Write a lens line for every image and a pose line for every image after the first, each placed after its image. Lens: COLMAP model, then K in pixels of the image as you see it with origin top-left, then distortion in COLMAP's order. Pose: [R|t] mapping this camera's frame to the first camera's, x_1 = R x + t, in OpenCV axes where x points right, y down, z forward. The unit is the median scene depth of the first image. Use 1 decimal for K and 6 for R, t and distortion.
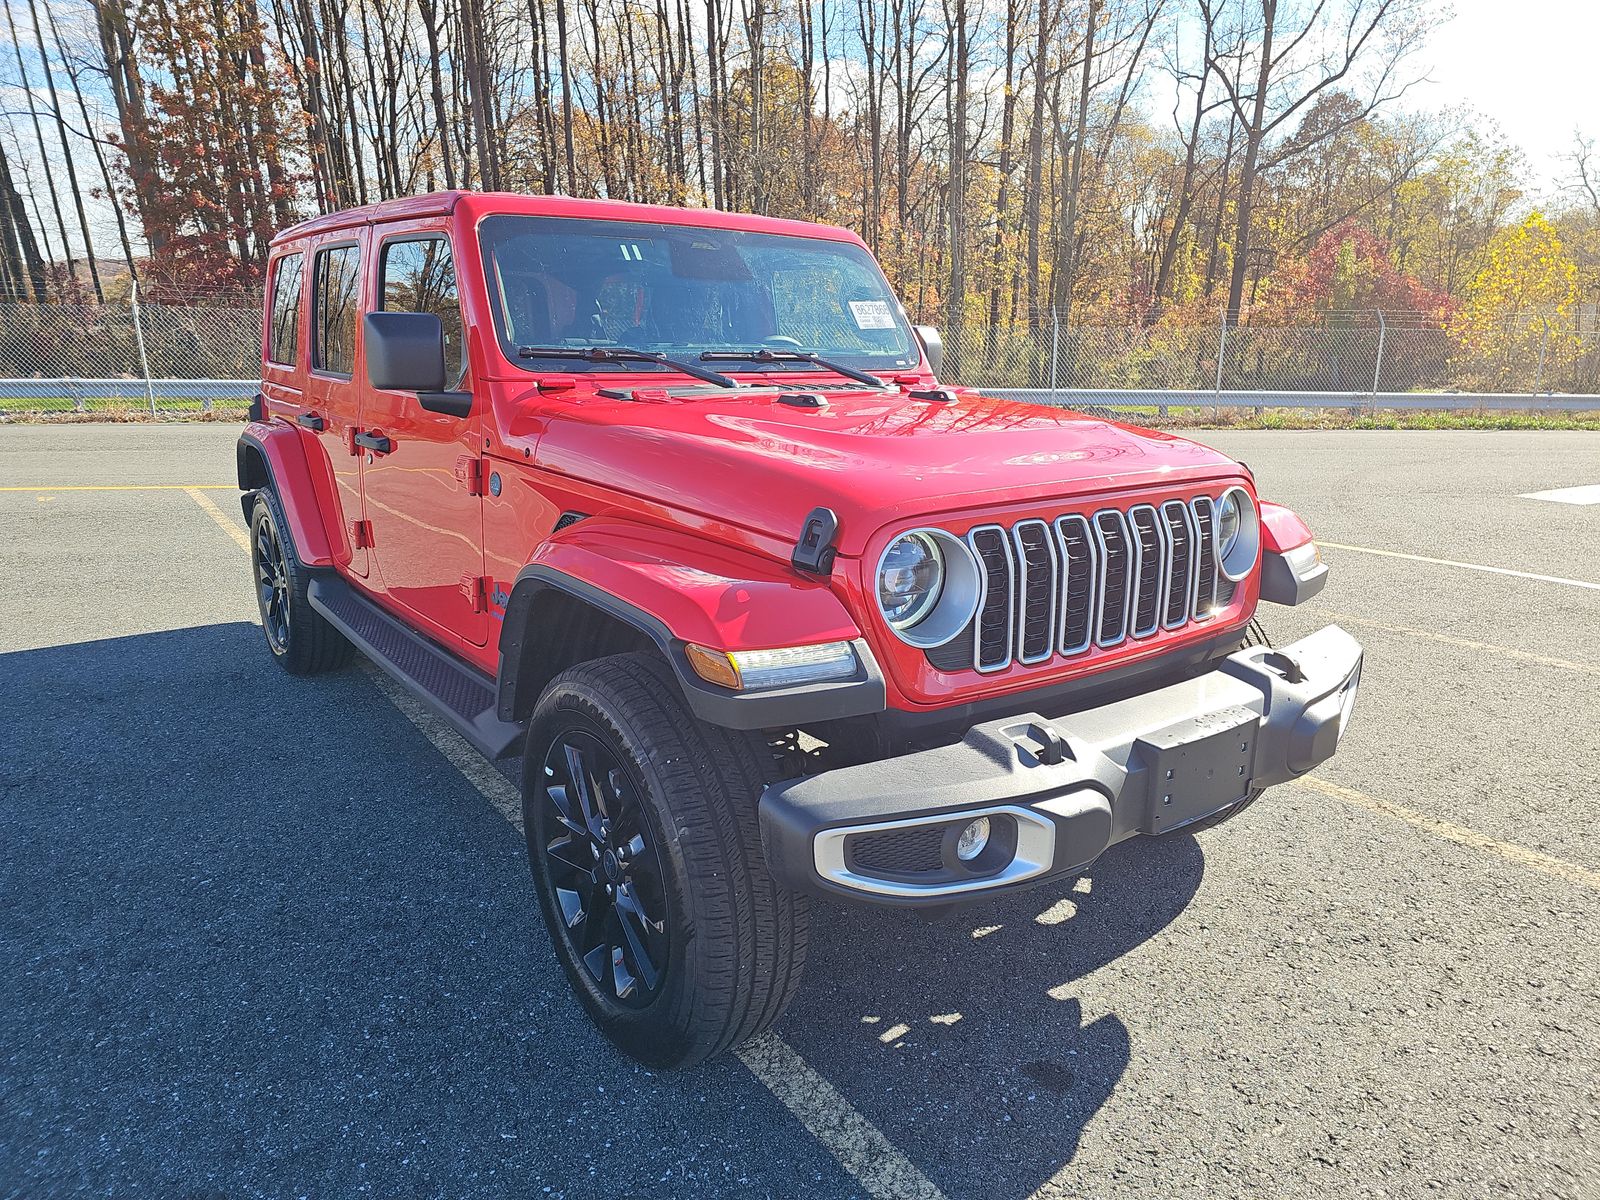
lens RADIAL K [[1058.4, 0, 800.0], [0, 1058.4, 600.0], [0, 0, 1]] dist [0.029253, -0.027599]
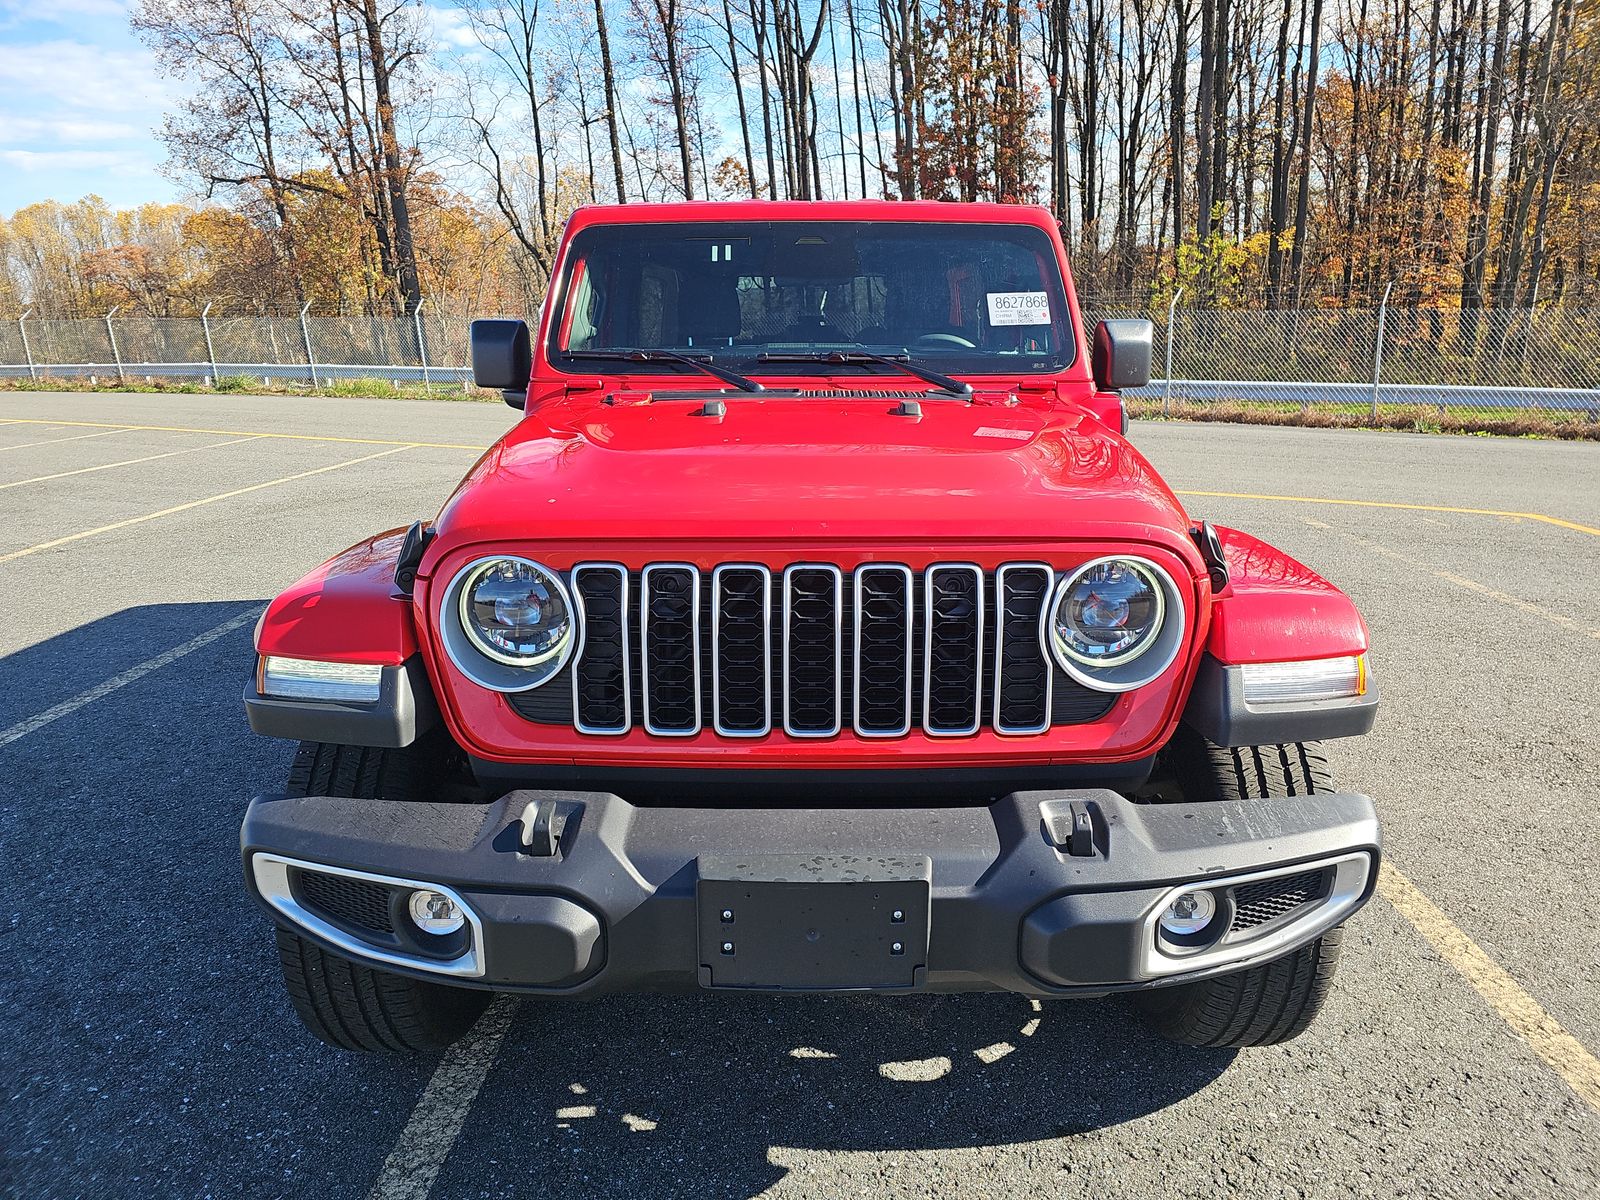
lens RADIAL K [[1058.4, 0, 800.0], [0, 1058.4, 600.0], [0, 0, 1]] dist [0.029253, -0.027599]
pose [[0.801787, 0.135387, -0.582072, 0.605427], [-0.133576, 0.989958, 0.046263, -0.076683], [0.582490, 0.040657, 0.811820, 0.307917]]
